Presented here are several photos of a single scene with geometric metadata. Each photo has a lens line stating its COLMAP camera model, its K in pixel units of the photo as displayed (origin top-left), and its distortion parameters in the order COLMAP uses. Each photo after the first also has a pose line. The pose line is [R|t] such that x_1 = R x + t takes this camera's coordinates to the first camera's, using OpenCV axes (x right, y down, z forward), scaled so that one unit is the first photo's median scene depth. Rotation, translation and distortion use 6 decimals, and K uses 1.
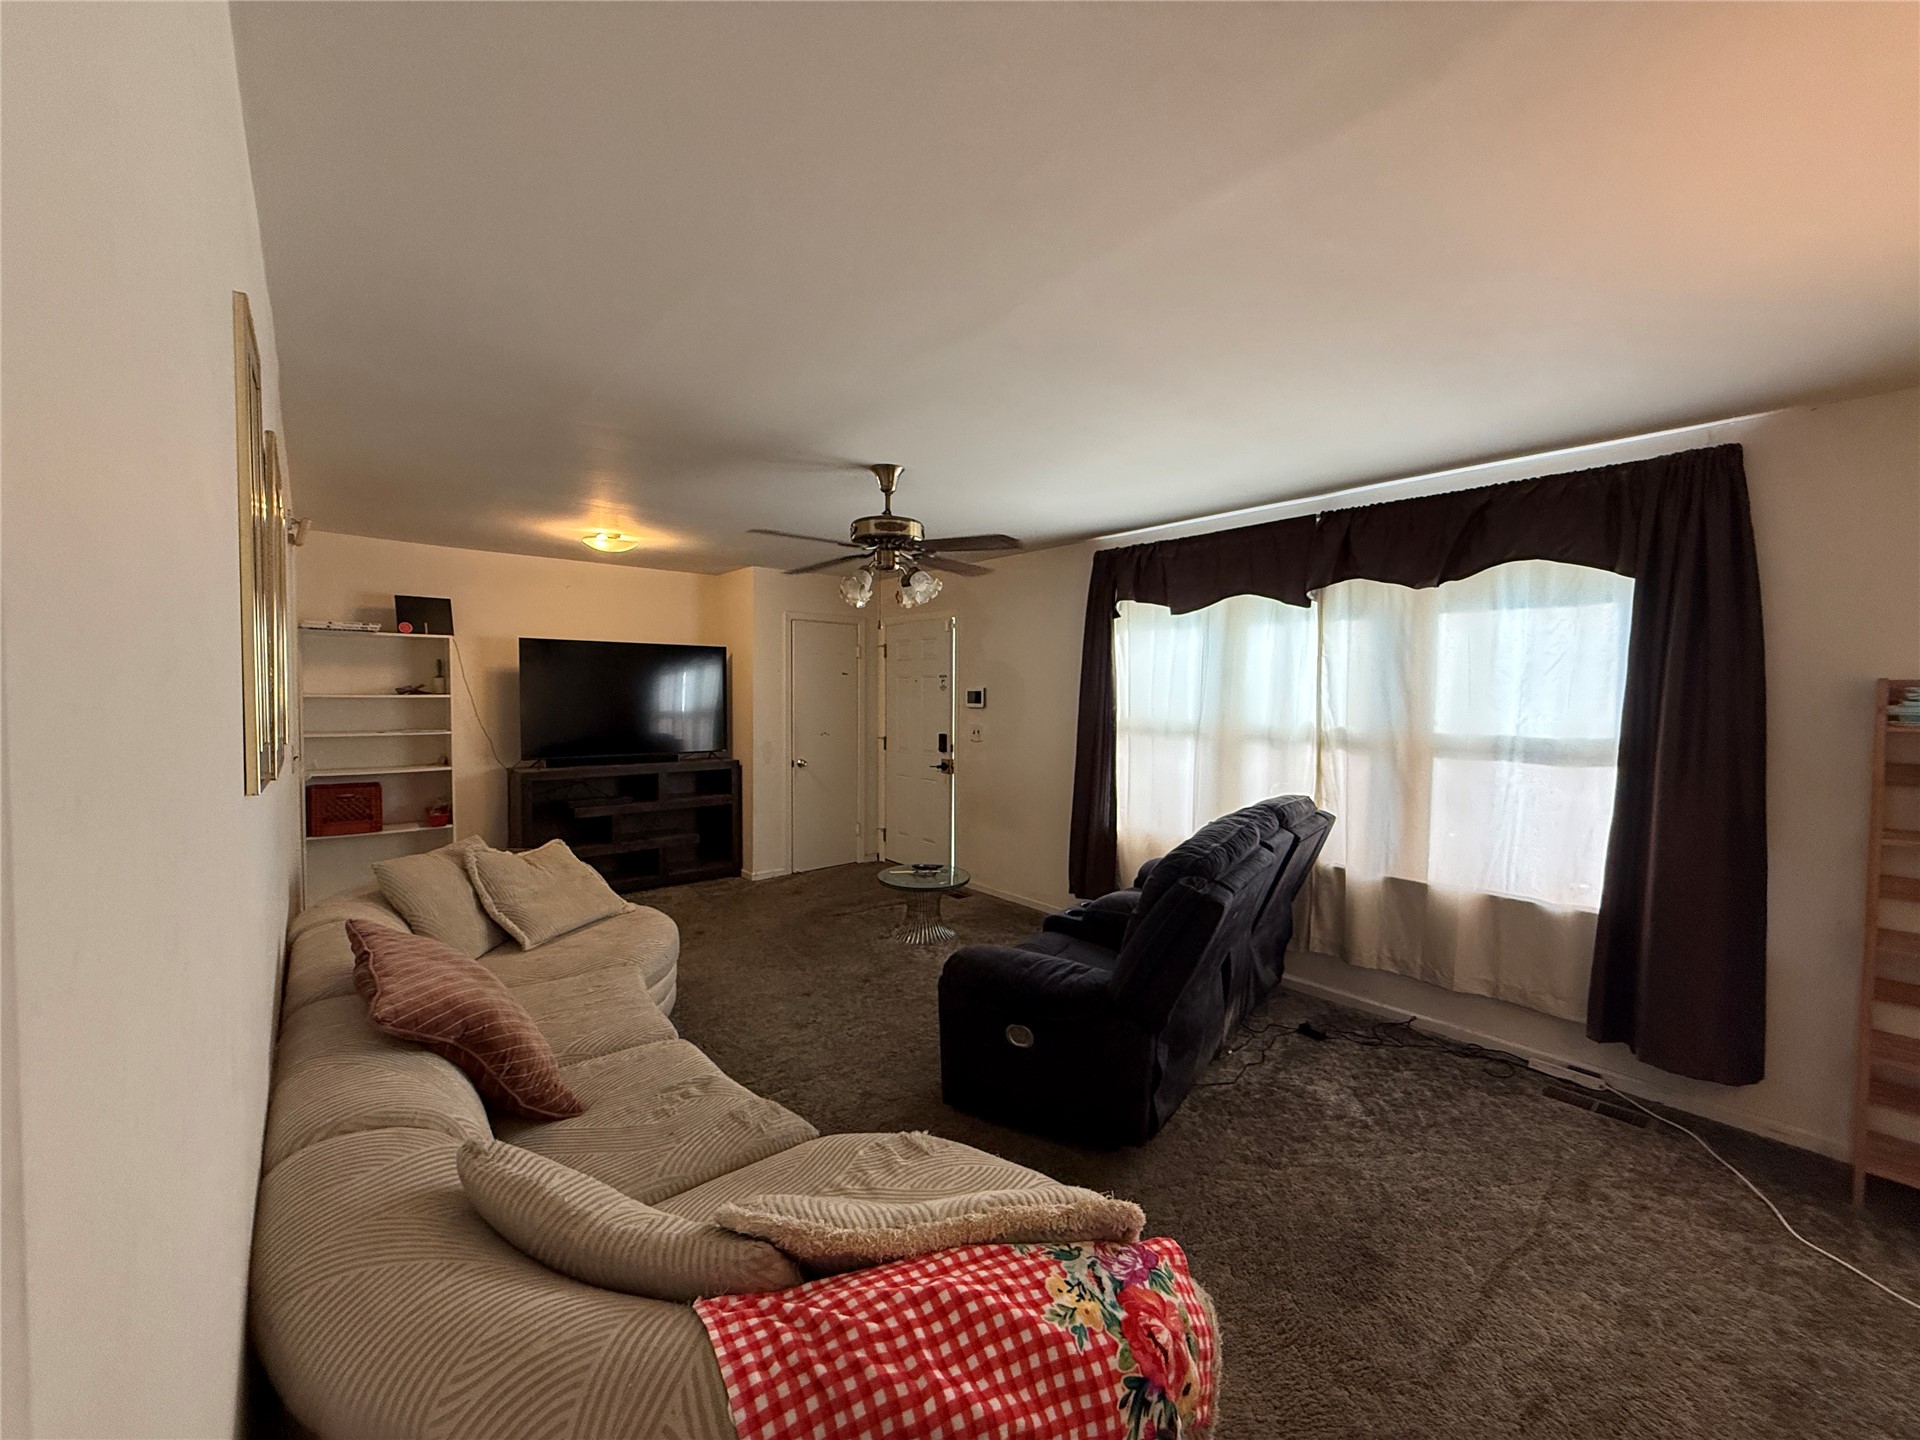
lens RADIAL K [[771.9, 0, 960.0], [0, 771.9, 720.0], [0, 0, 1]] dist [-0.000417, -0.000023]
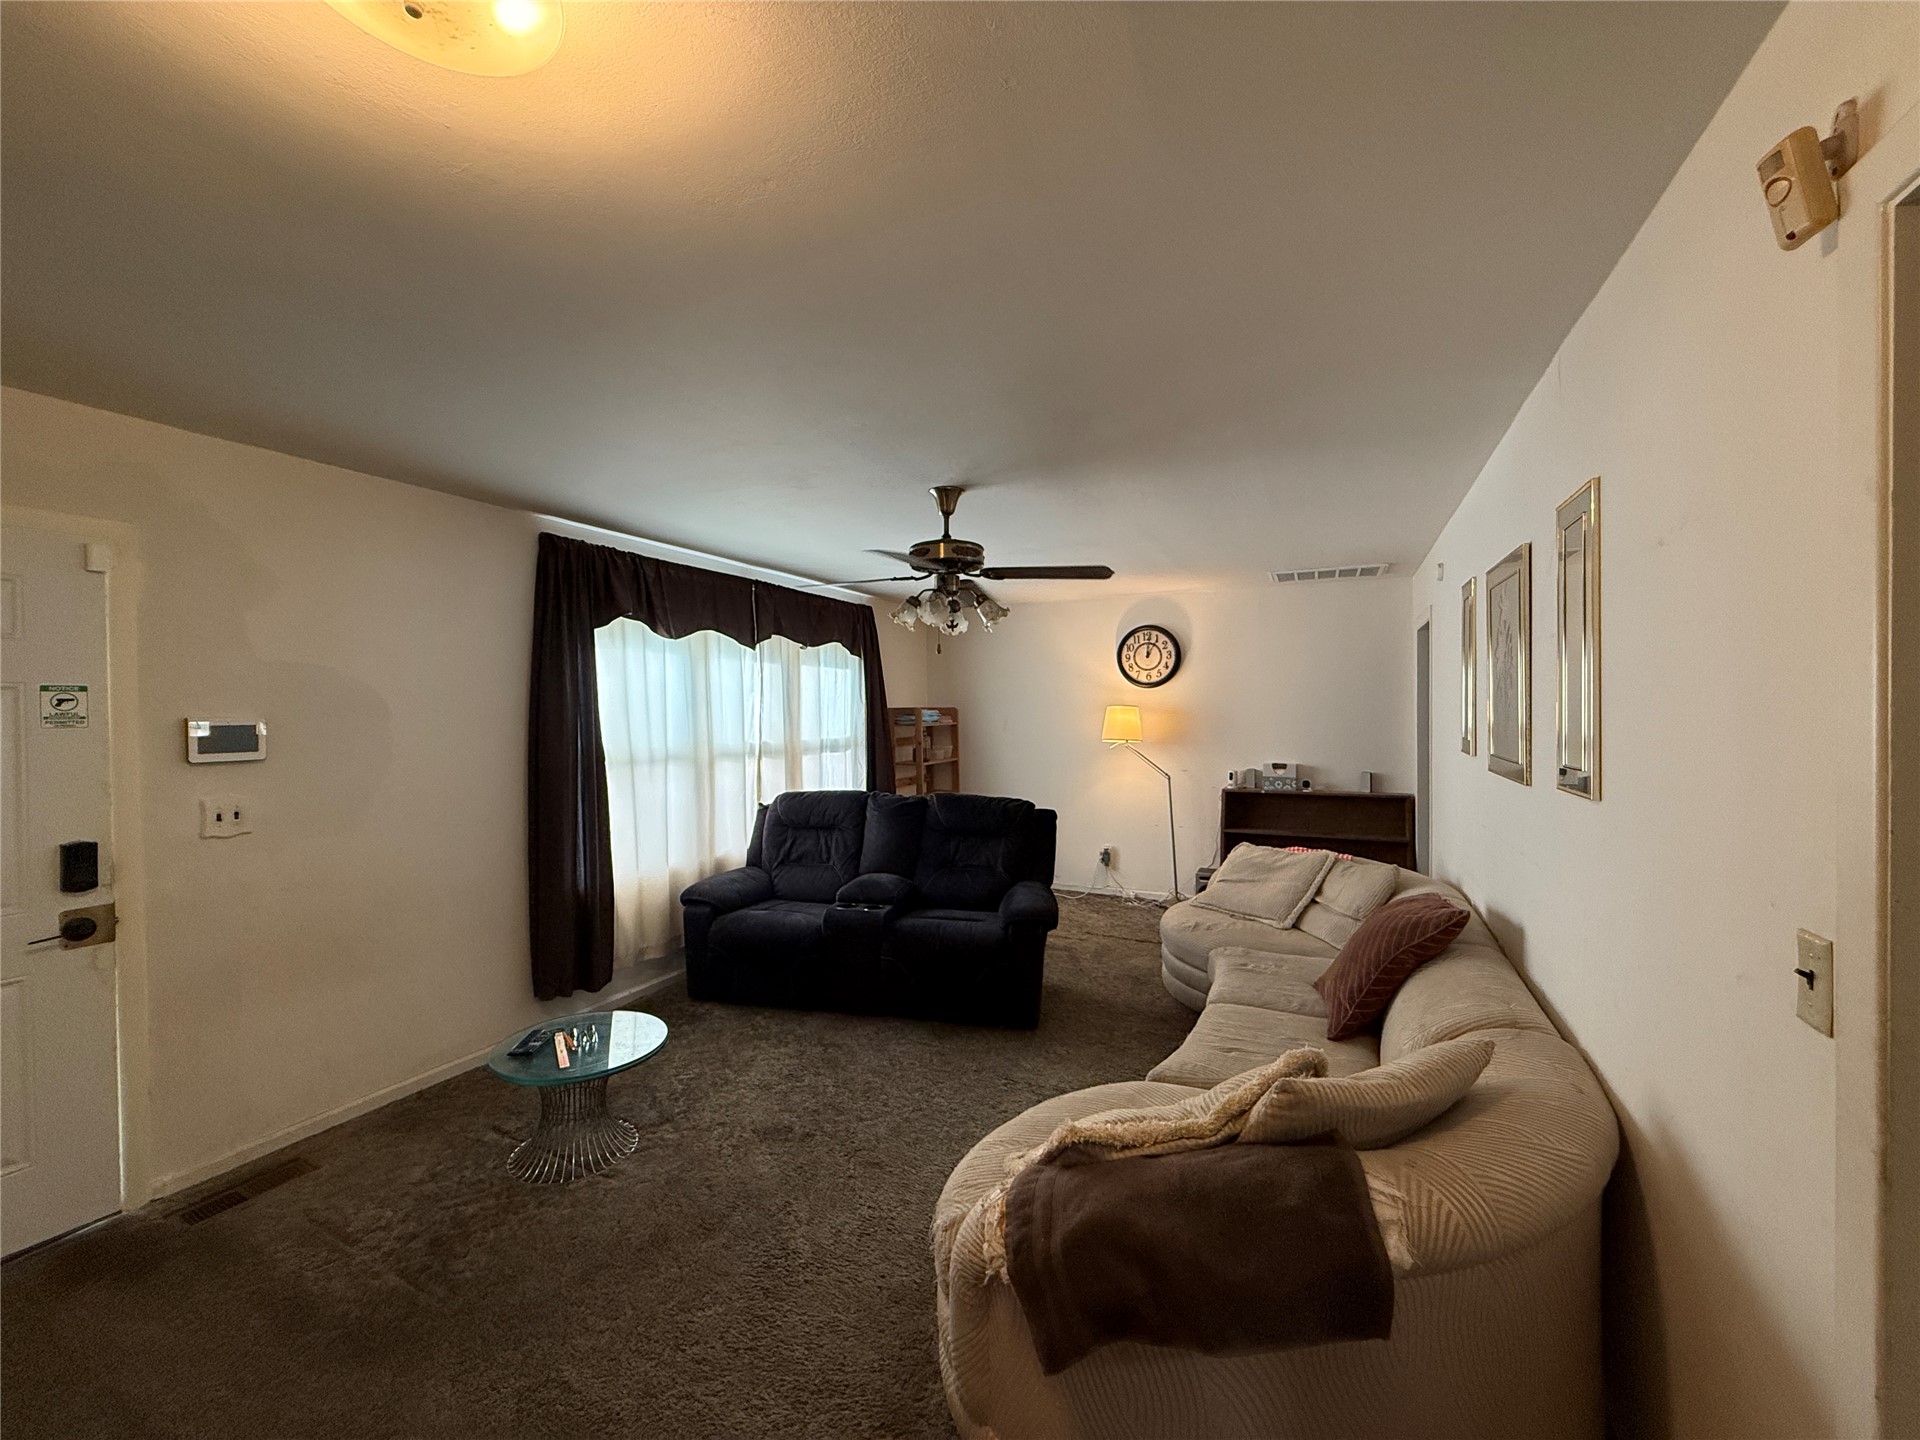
lens RADIAL K [[771.9, 0, 960.0], [0, 771.9, 720.0], [0, 0, 1]] dist [-0.000417, -0.000023]
pose [[-0.421192, -0.010186, 0.906914, -0.867275], [0.044967, 0.998473, 0.032098, -0.054601], [-0.905856, 0.054301, -0.420091, 1.236746]]
